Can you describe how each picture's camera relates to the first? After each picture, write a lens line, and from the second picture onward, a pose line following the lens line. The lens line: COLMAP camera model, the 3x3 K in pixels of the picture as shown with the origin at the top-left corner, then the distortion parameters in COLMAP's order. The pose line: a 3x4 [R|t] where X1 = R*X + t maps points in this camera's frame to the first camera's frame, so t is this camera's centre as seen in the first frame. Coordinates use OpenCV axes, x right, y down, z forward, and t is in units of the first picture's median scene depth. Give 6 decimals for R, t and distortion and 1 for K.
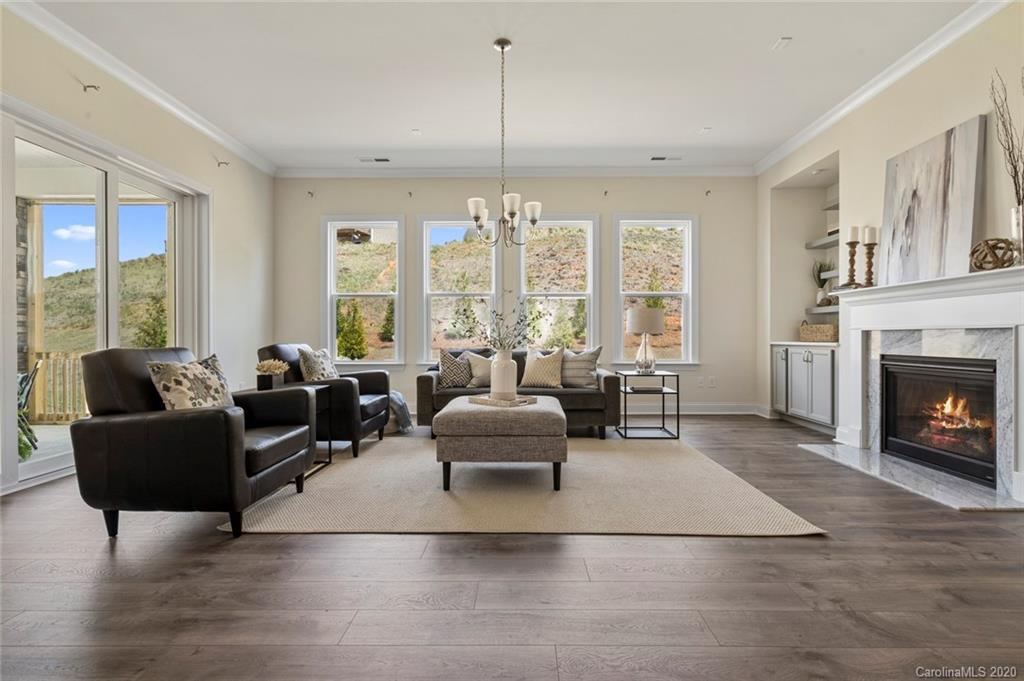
lens RADIAL K [[466.5, 0, 513.4], [0, 466.5, 337.7], [0, 0, 1]] dist [-0.001589, 0.000528]
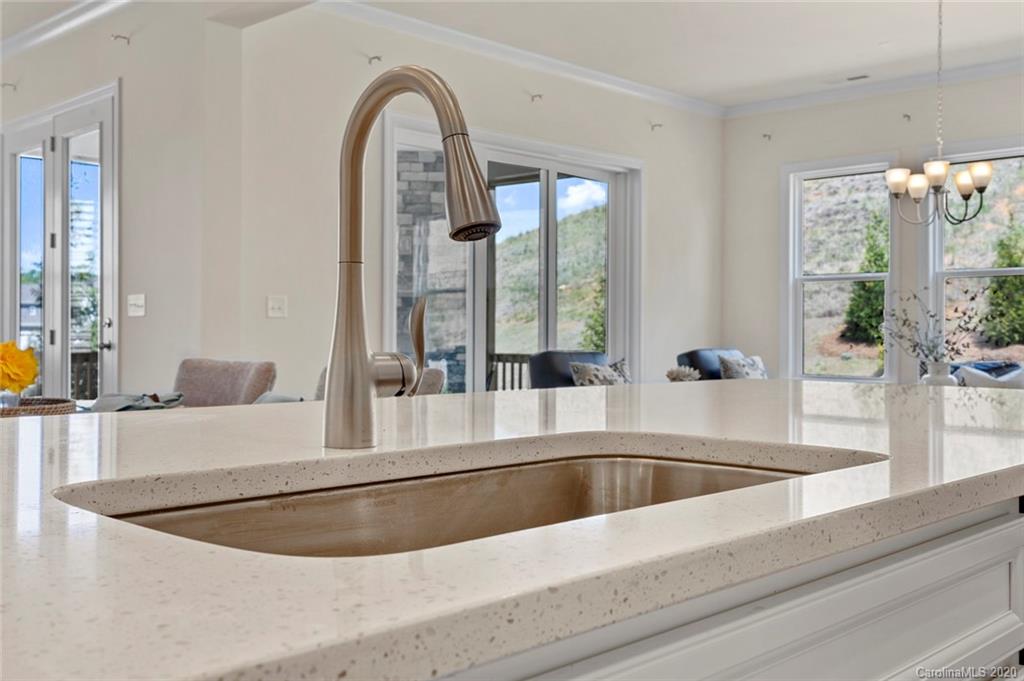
lens RADIAL K [[1015.4, 0, 512.0], [0, 1015.4, 340.5], [0, 0, 1]] dist [0.003219, 0.003528]
pose [[0.724825, 0.010927, -0.688847, 0.541911], [-0.008518, 0.999940, 0.006899, -0.012728], [0.688881, 0.000866, 0.724874, -0.594730]]
